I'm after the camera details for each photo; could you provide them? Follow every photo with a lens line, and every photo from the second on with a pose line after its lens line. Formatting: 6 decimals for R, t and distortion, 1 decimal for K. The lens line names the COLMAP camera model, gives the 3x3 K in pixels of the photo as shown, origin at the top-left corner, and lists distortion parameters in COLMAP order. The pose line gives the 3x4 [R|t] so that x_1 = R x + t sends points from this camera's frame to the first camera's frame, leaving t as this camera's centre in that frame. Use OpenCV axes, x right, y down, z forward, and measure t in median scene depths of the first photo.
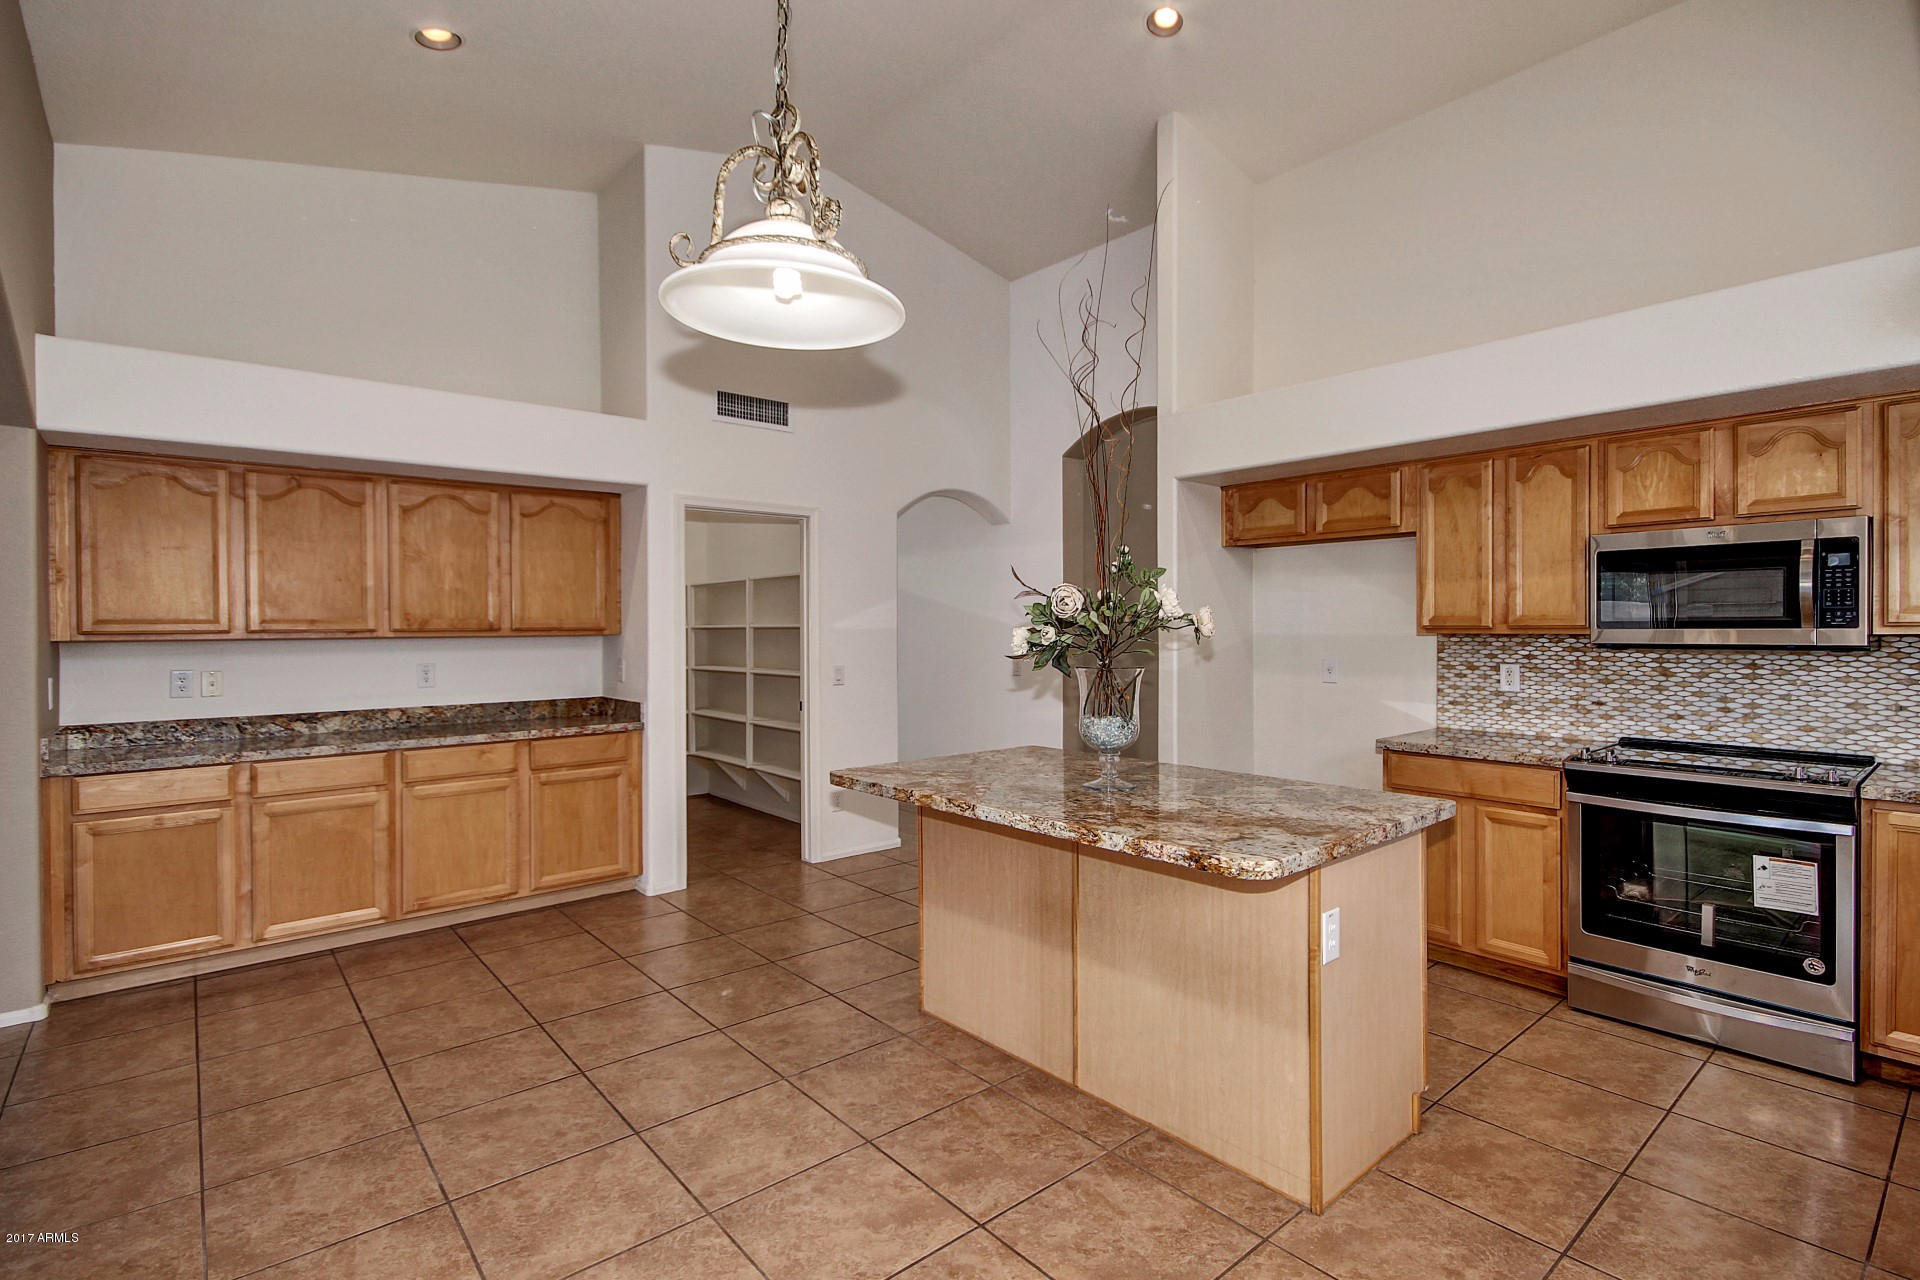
lens RADIAL K [[913.2, 0, 978.0], [0, 913.2, 634.7], [0, 0, 1]] dist [0.009894, 0.000299]
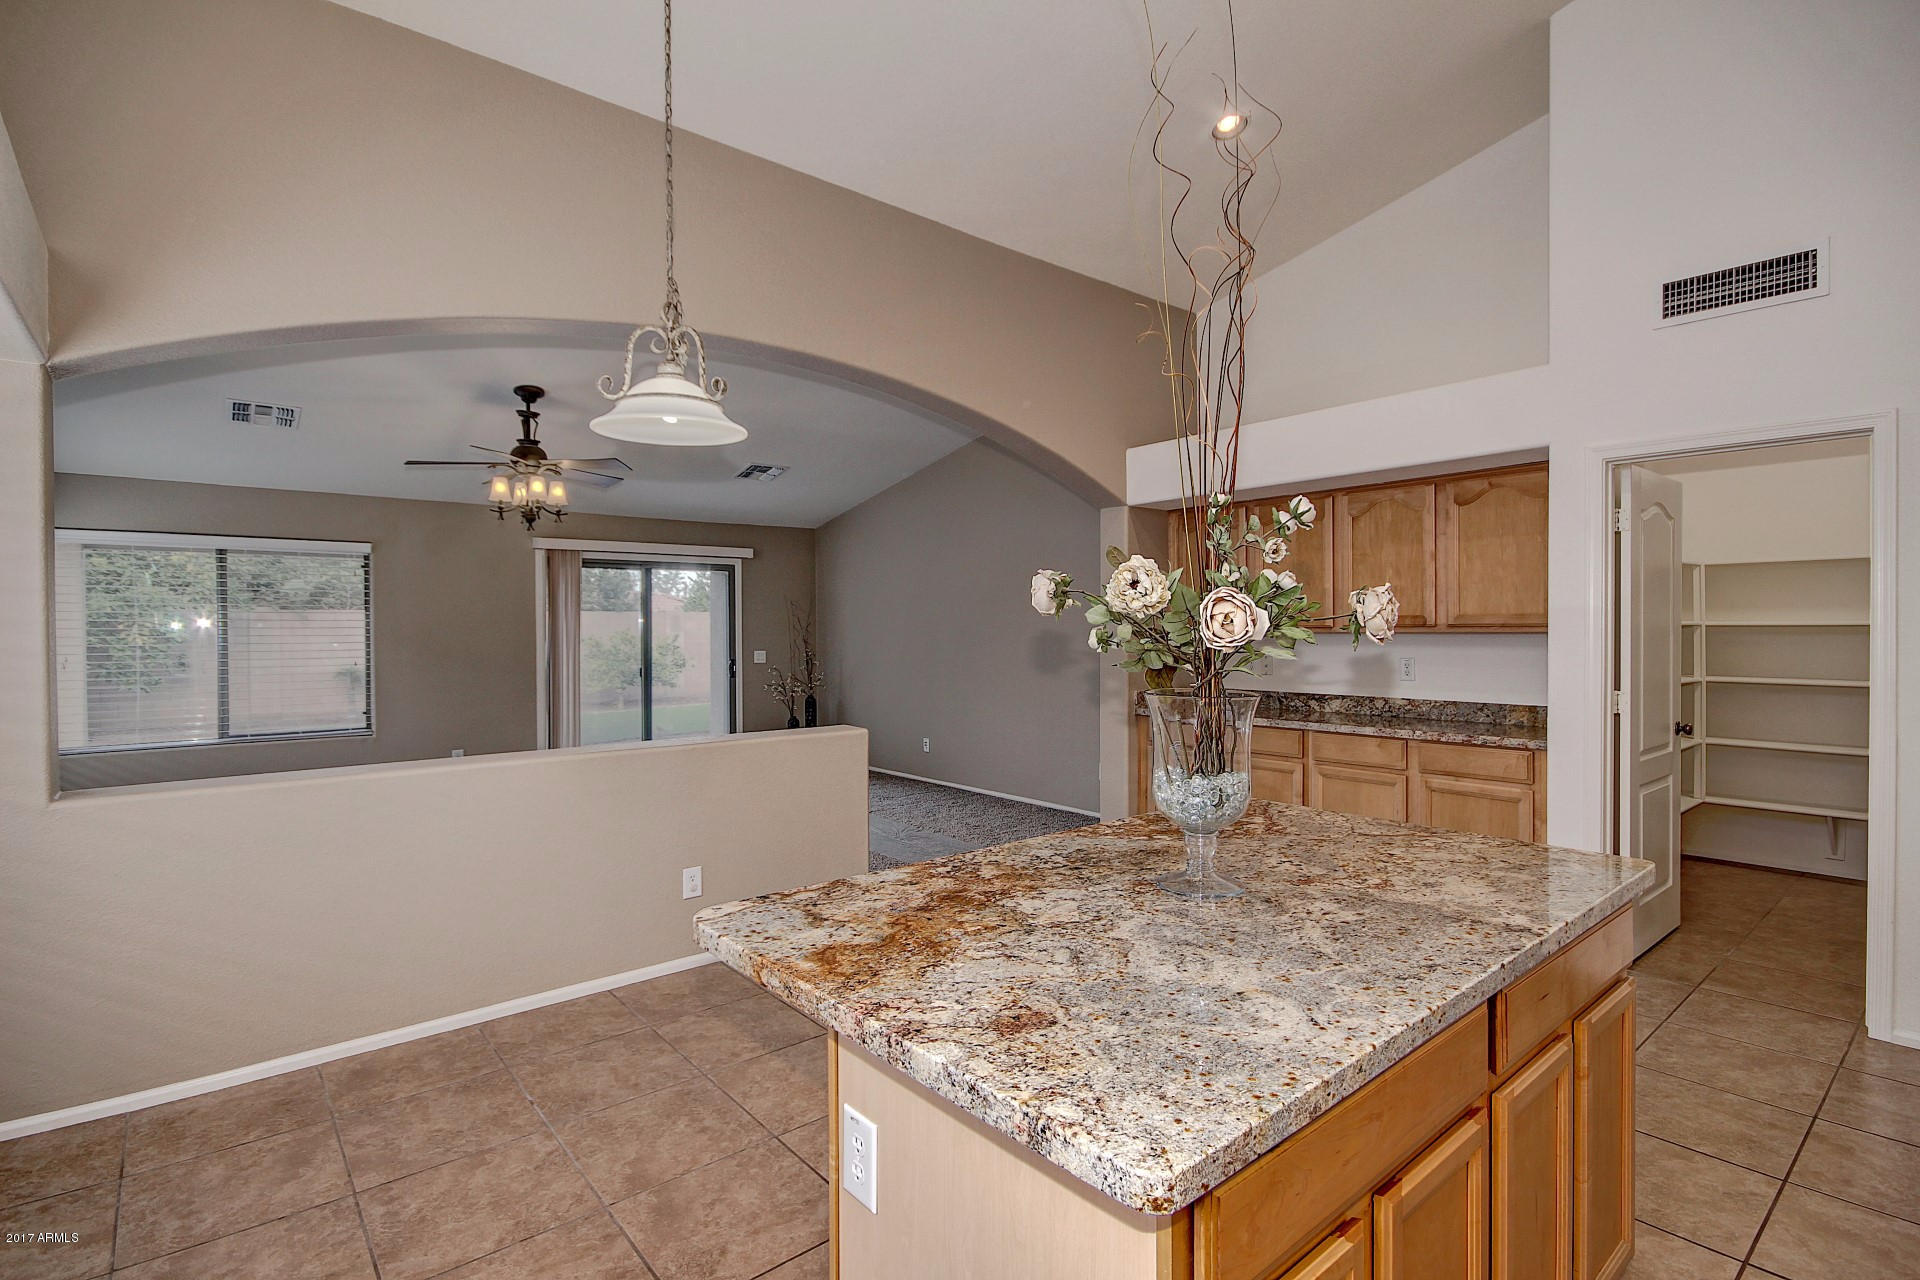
lens RADIAL K [[913.2, 0, 978.0], [0, 913.2, 634.7], [0, 0, 1]] dist [0.009894, 0.000299]
pose [[0.002353, 0.014235, -0.999896, 0.457606], [-0.002629, 0.999895, 0.014229, -0.008730], [0.999994, 0.002596, 0.002390, 0.518120]]
